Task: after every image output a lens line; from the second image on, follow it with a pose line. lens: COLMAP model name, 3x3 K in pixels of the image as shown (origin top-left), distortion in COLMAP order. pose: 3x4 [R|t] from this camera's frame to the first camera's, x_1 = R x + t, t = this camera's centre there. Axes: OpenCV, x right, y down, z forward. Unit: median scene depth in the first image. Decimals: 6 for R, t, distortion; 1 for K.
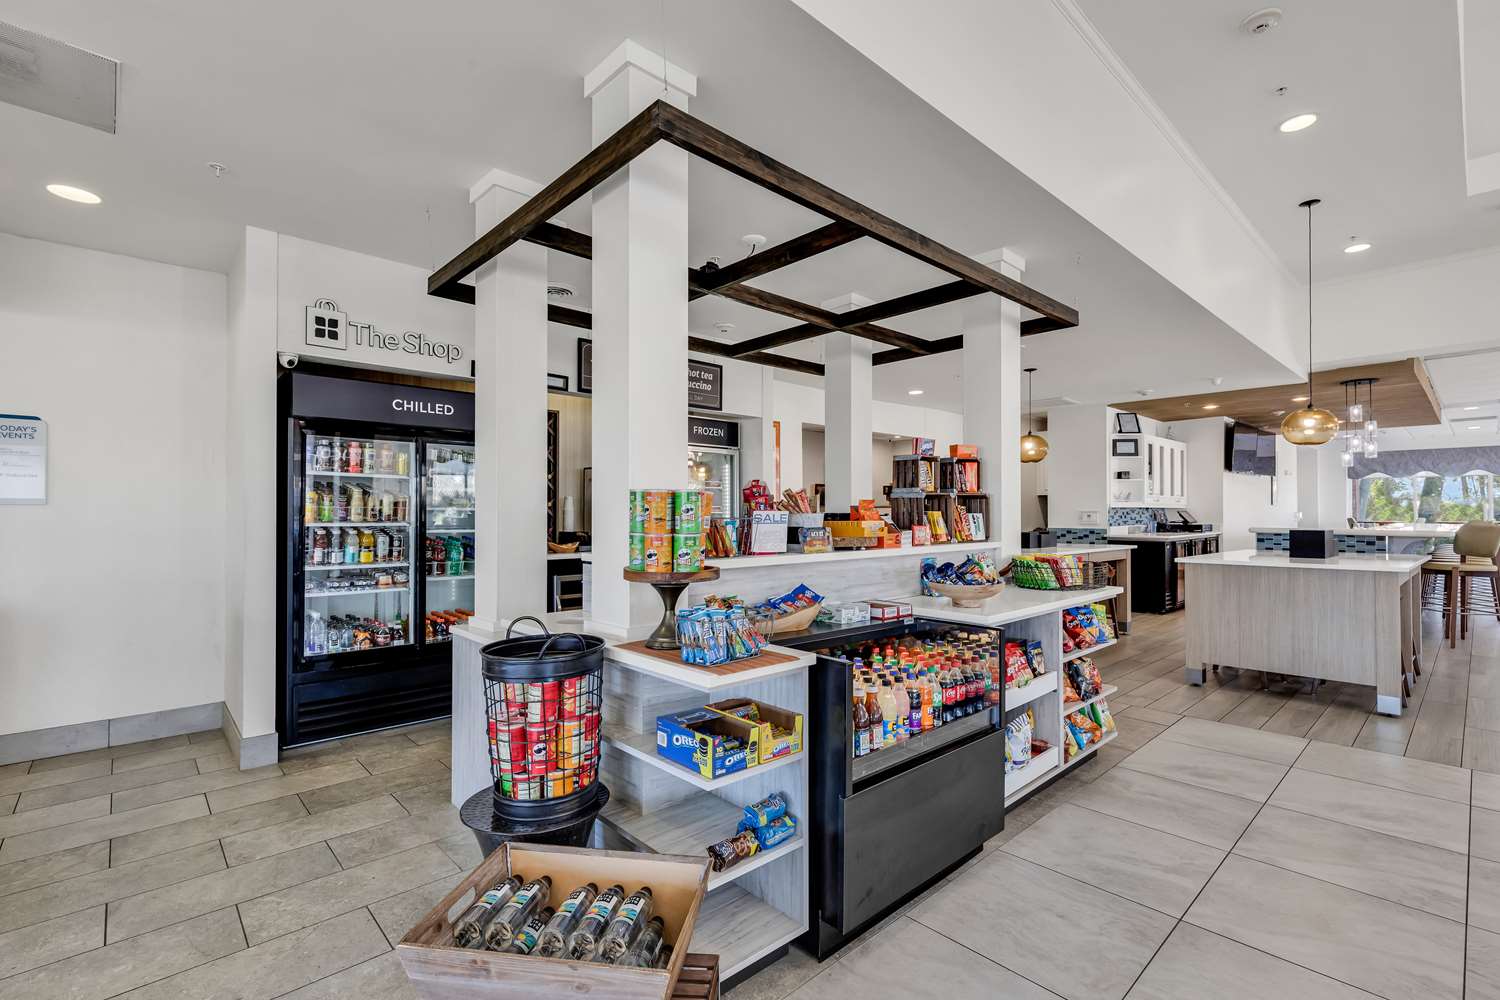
lens RADIAL K [[686.3, 0, 750.0], [0, 686.3, 500.0], [0, 0, 1]] dist [0.003655, 0.000212]
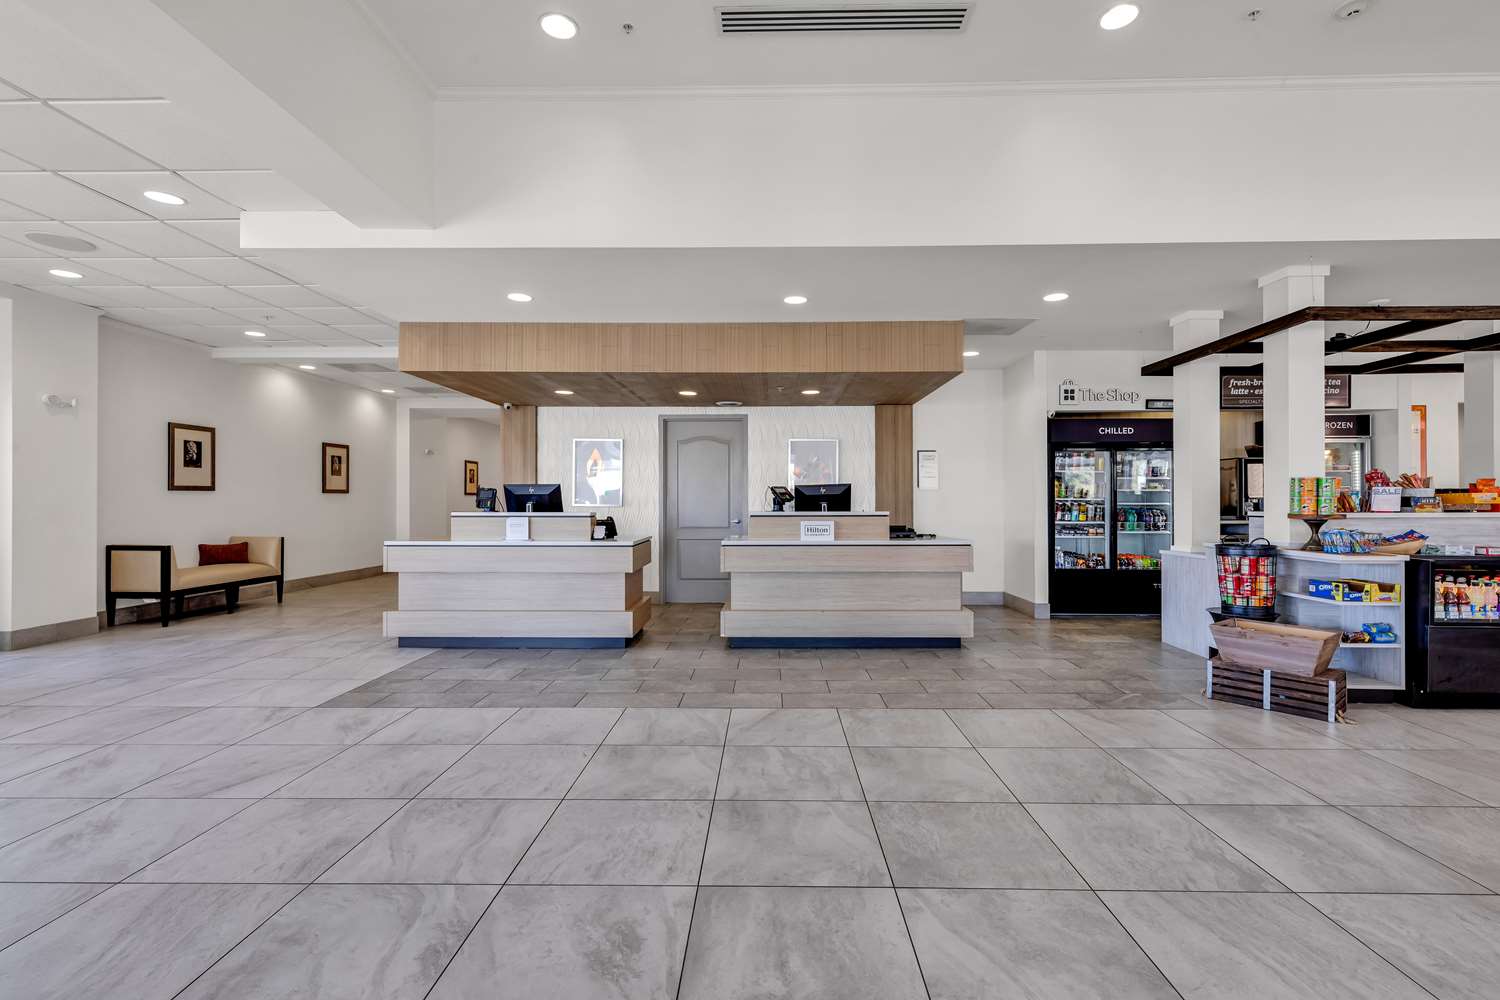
lens RADIAL K [[665.6, 0, 757.1], [0, 665.6, 499.8], [0, 0, 1]] dist [0.001546, 0.000211]
pose [[0.715890, -0.002007, -0.698210, 0.066032], [0.016238, 0.999773, 0.013775, -0.000465], [0.698024, -0.021199, 0.715760, -1.274253]]
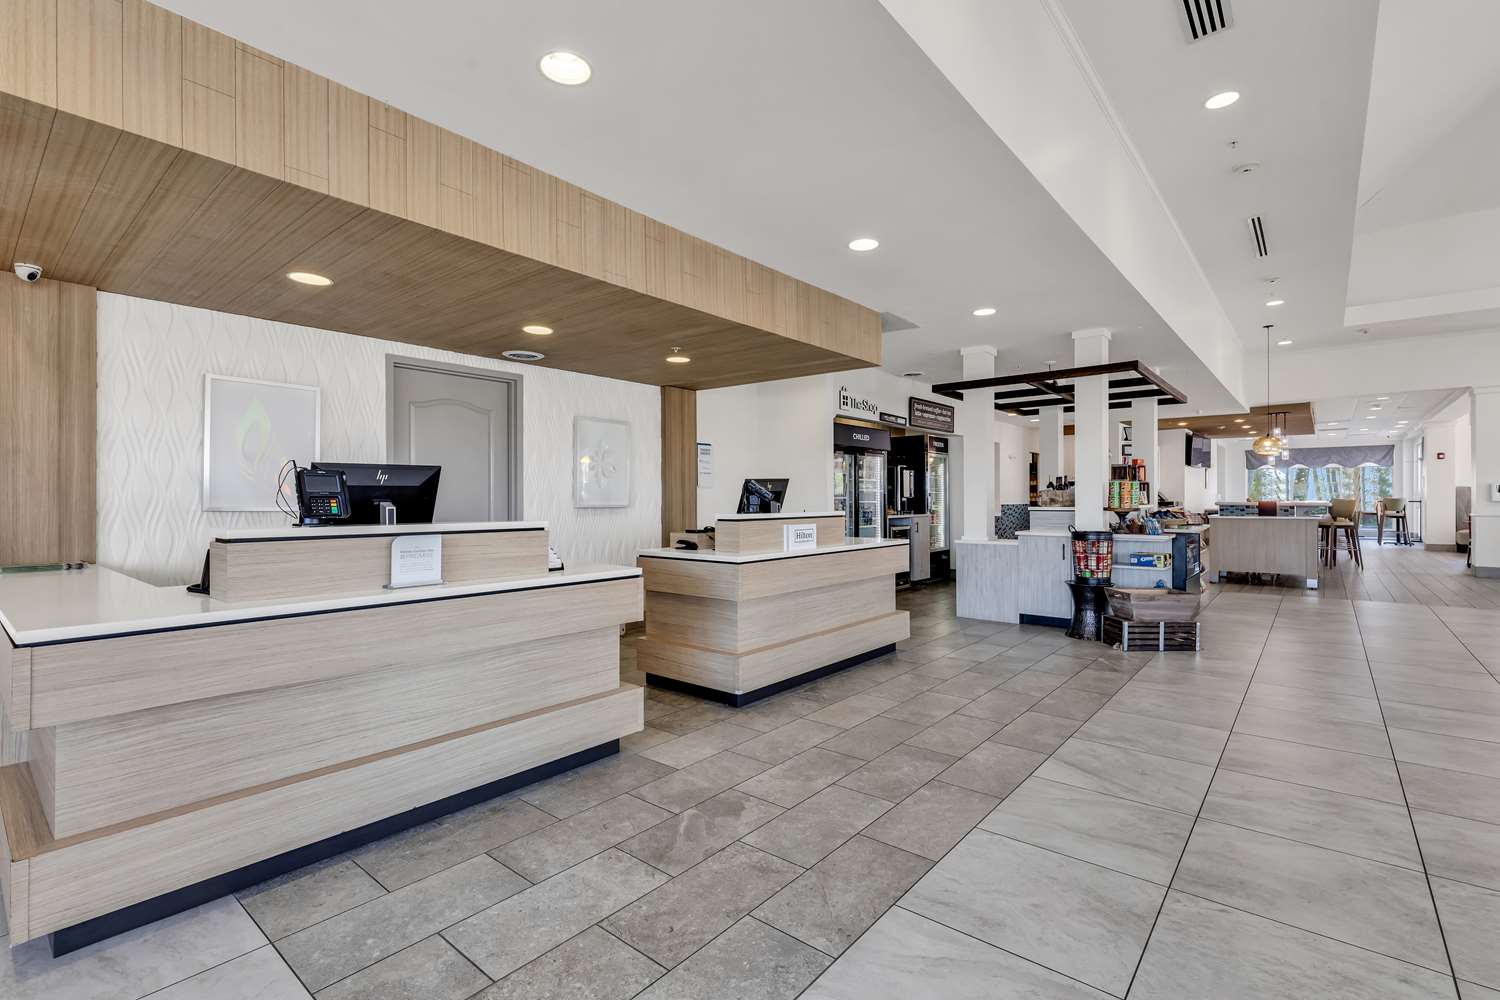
lens RADIAL K [[675.4, 0, 749.1], [0, 675.4, 493.9], [0, 0, 1]] dist [0.009421, -0.000133]
pose [[0.993285, -0.003492, 0.115637, -1.570637], [0.002193, 0.999933, 0.011359, 0.002148], [-0.115669, -0.011029, 0.993227, -1.320452]]
